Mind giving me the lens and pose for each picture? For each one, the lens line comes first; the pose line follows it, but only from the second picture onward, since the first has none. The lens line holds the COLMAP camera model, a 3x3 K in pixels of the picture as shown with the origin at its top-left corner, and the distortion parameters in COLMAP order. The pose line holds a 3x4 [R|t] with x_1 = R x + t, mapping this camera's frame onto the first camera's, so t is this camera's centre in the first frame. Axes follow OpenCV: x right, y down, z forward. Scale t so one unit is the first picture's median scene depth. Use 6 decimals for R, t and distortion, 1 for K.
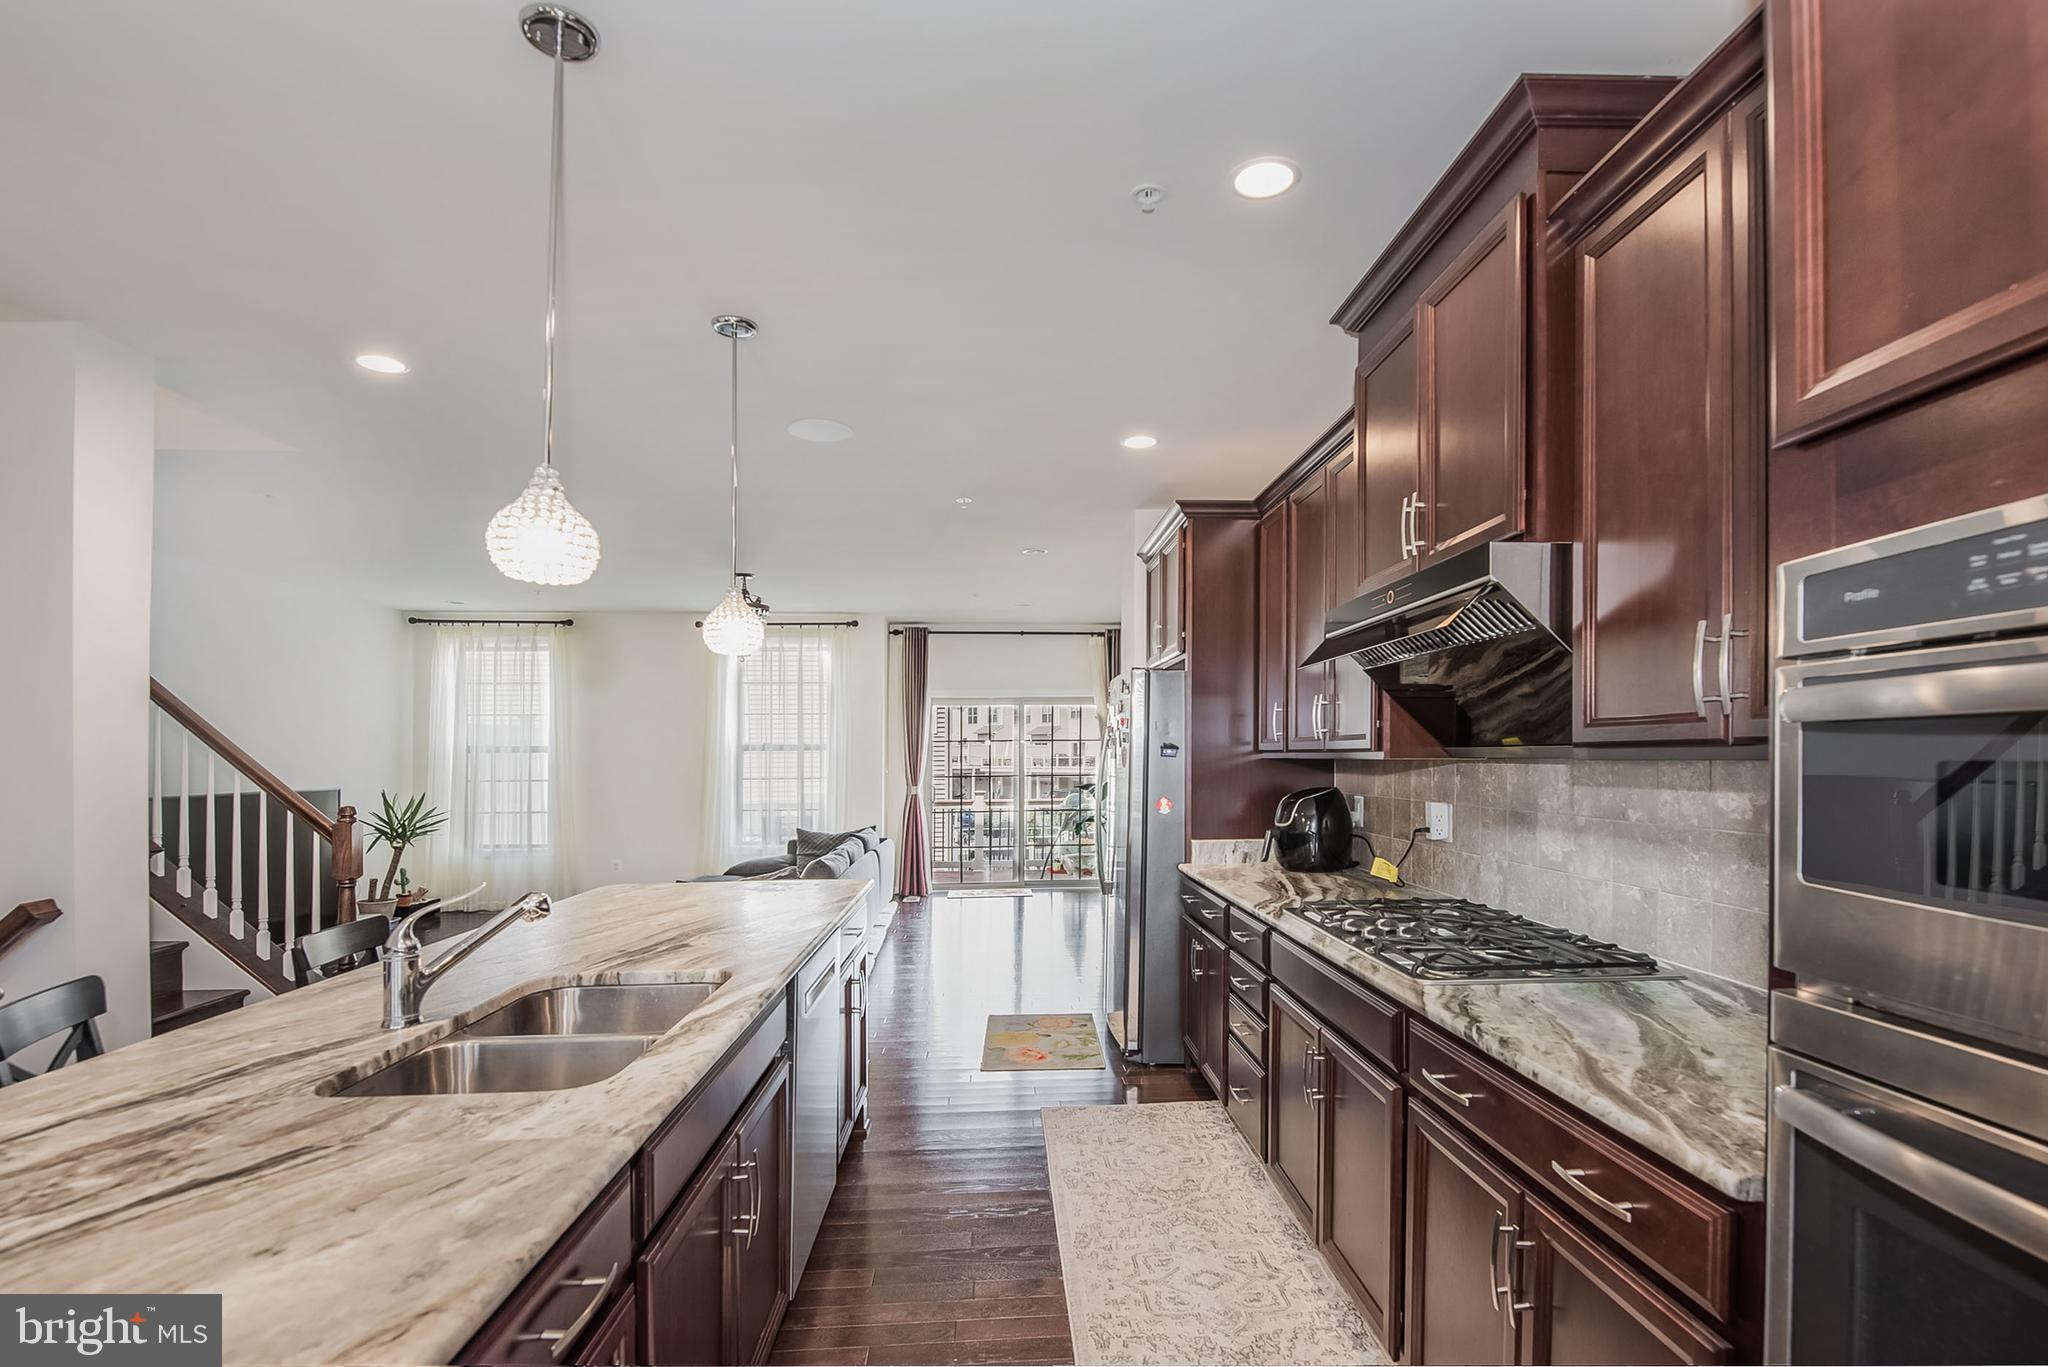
lens RADIAL K [[989.2, 0, 1025.7], [0, 989.2, 753.5], [0, 0, 1]] dist [-0.004432, -0.000457]
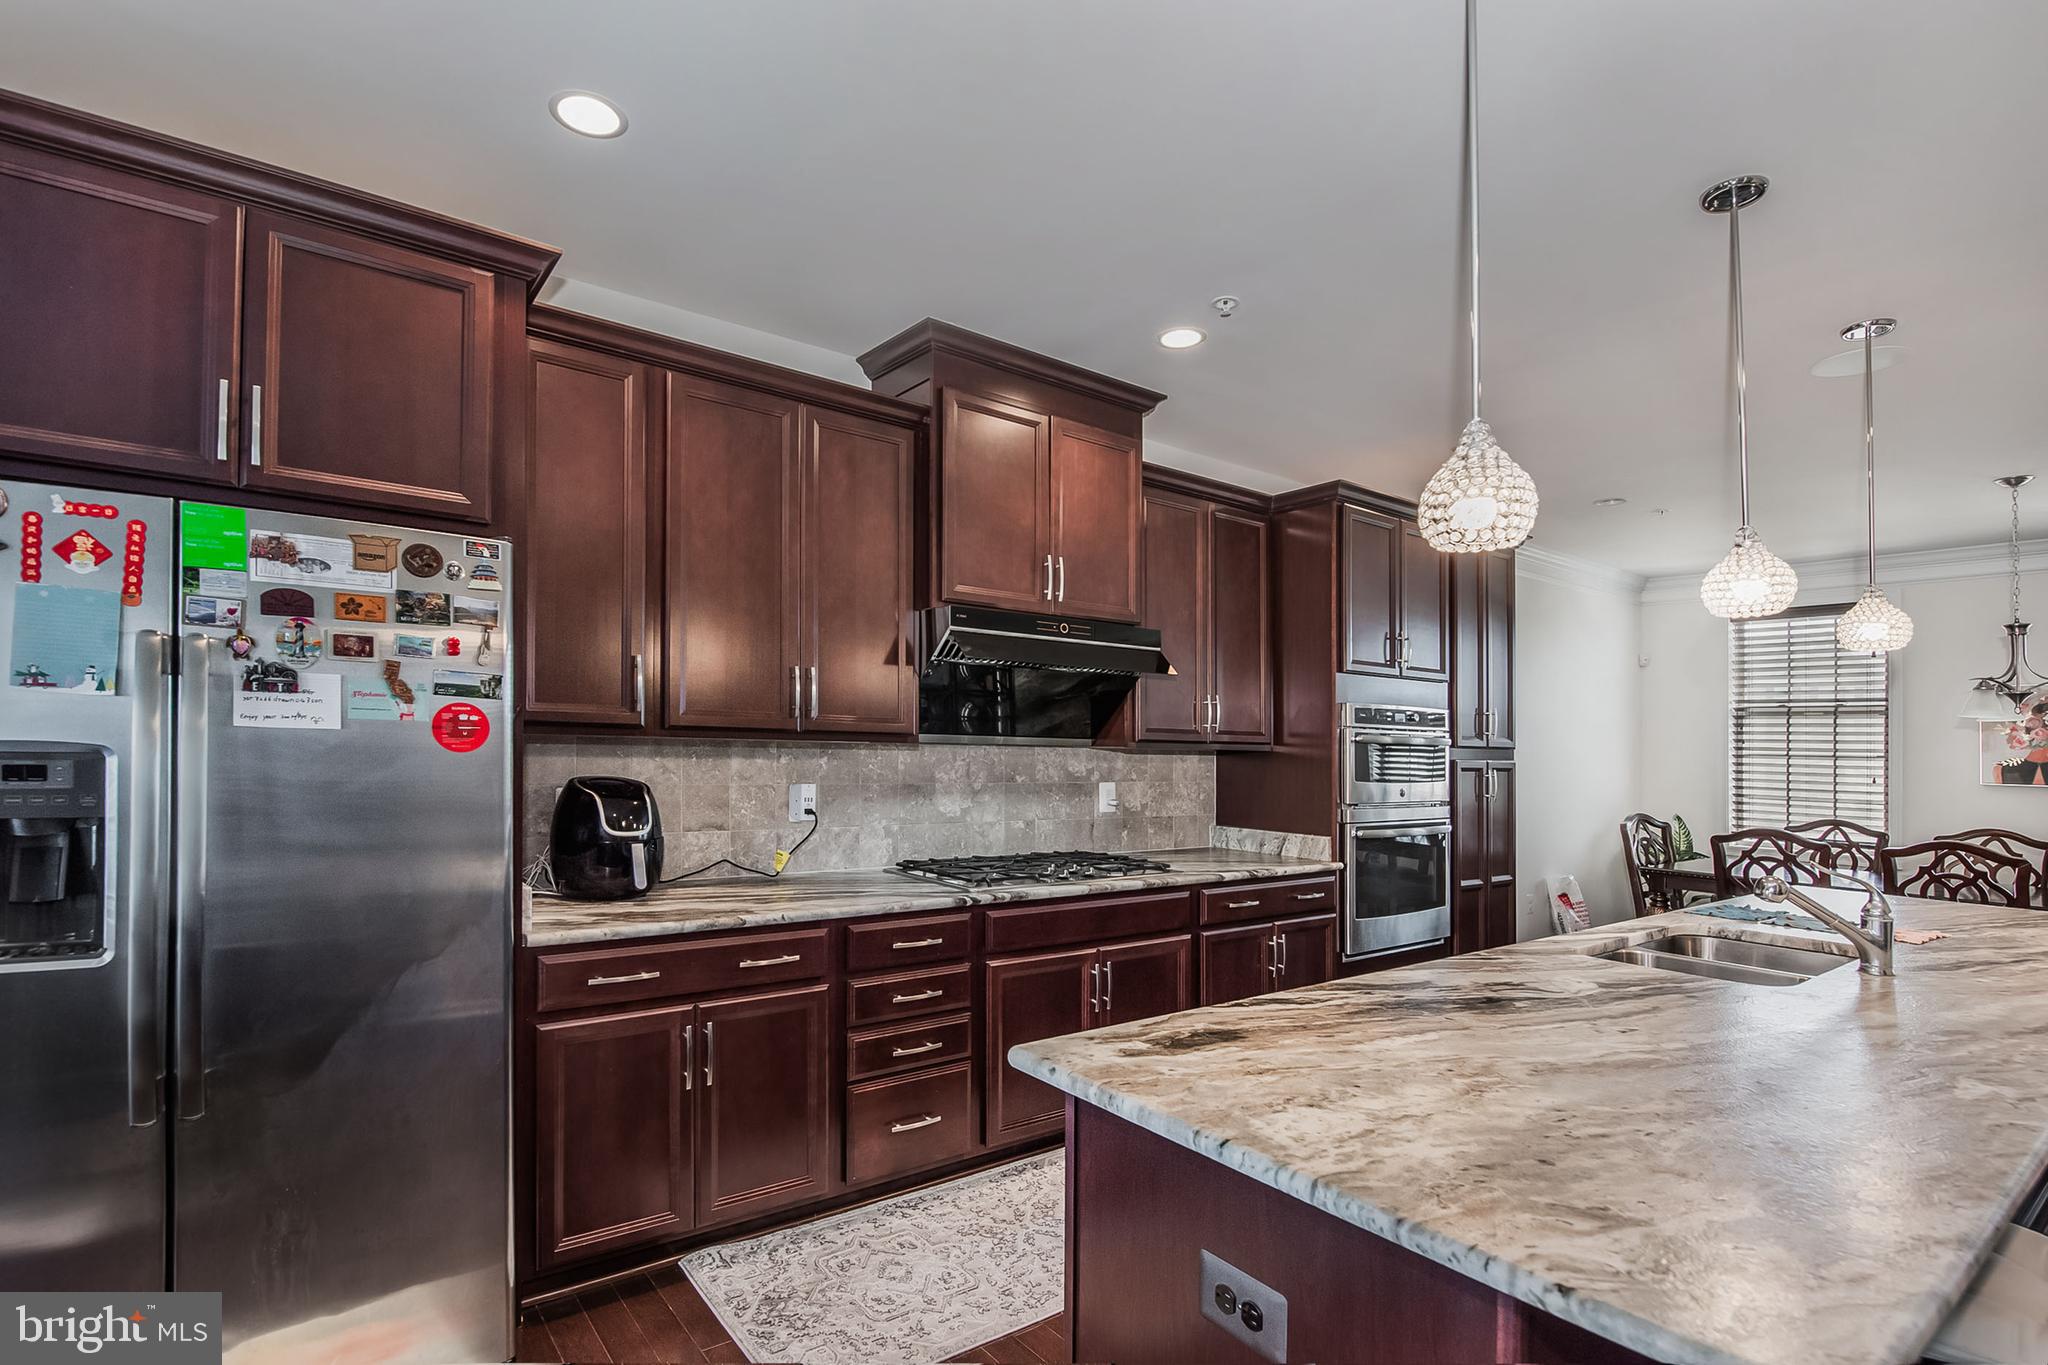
lens RADIAL K [[989.2, 0, 1025.7], [0, 989.2, 752.5], [0, 0, 1]] dist [-0.004432, -0.000457]
pose [[-0.583718, -0.016652, 0.811786, -0.726878], [-0.022936, 0.999729, 0.004015, 0.009486], [-0.811632, -0.016275, -0.583942, 1.875157]]
